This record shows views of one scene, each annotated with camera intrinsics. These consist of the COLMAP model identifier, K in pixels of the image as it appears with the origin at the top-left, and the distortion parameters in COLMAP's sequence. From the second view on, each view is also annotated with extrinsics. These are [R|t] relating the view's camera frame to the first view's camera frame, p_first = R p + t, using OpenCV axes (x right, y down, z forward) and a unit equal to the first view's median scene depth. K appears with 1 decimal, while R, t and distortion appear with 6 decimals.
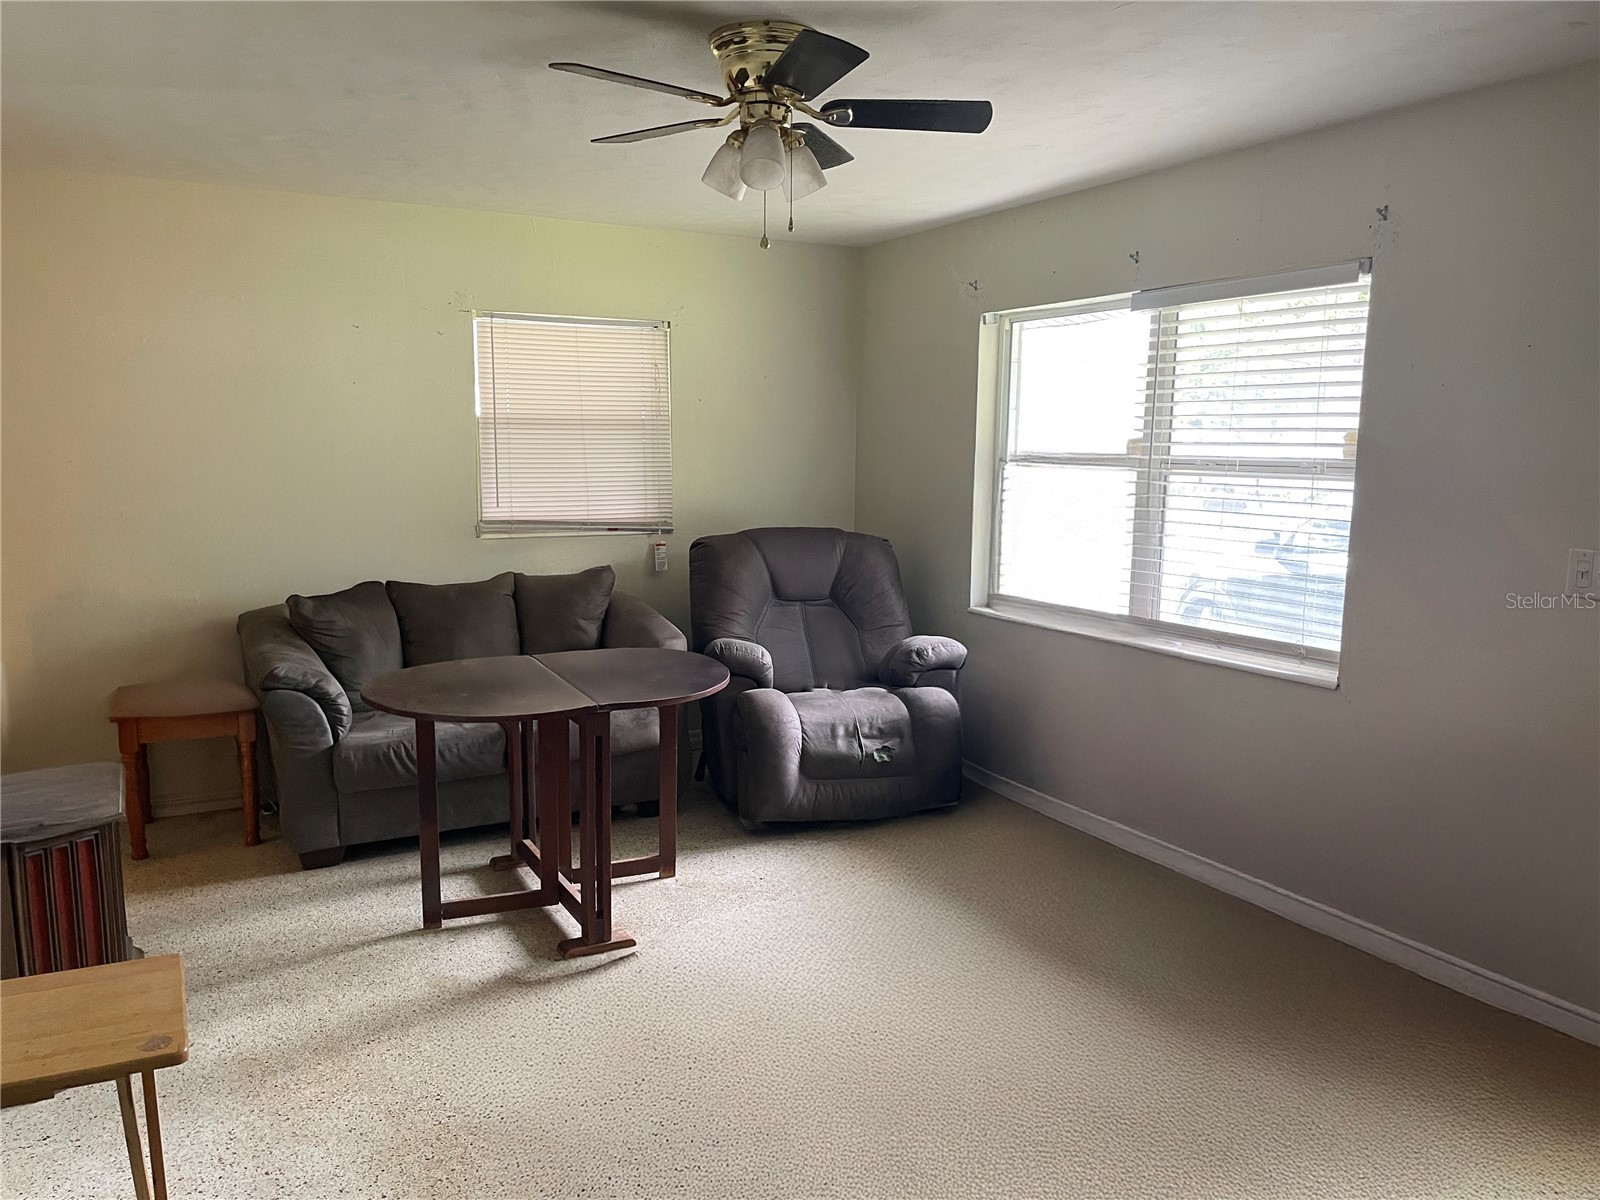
lens RADIAL K [[1229.4, 0, 800.0], [0, 1229.4, 600.0], [0, 0, 1]] dist [0.057960, -0.000826]
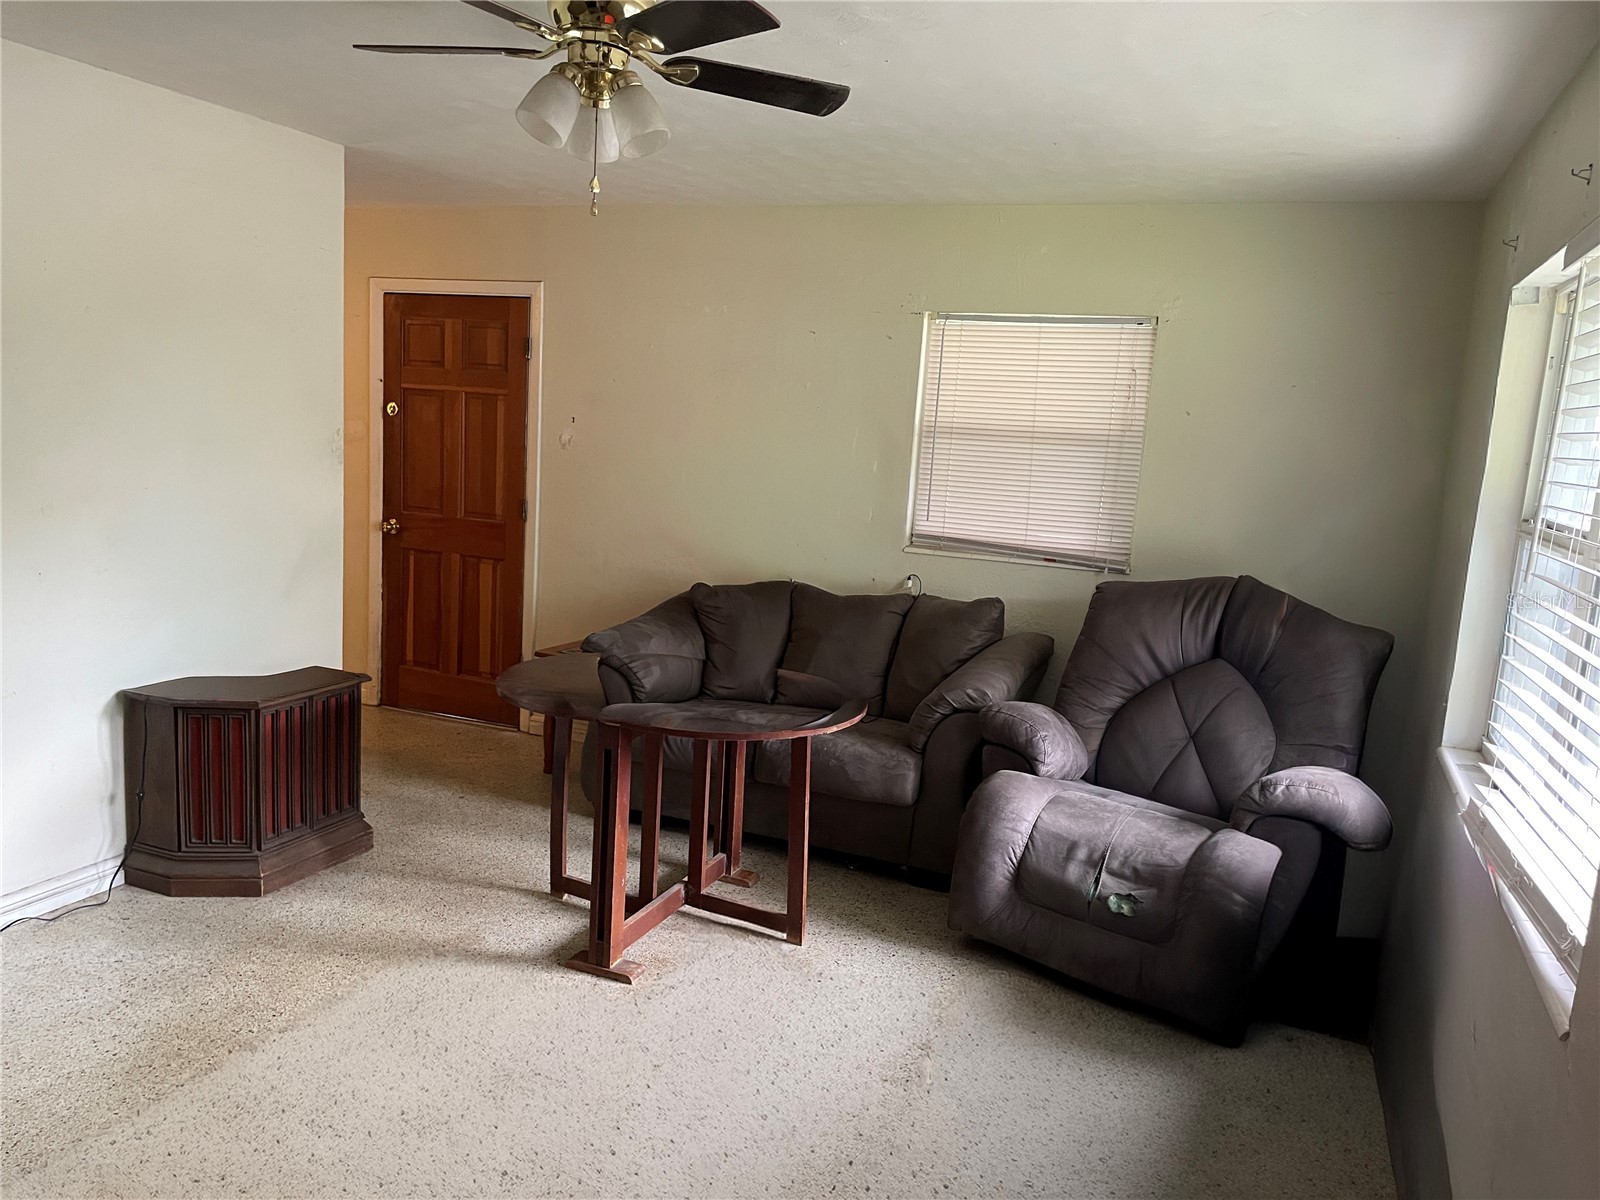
lens RADIAL K [[1199.6, 0, 800.0], [0, 1199.6, 600.0], [0, 0, 1]] dist [0.006548, -0.002718]
pose [[0.619826, 0.141435, -0.771888, 0.457724], [-0.161647, 0.985541, 0.050780, -0.052040], [0.767910, 0.093298, 0.633727, 0.397604]]
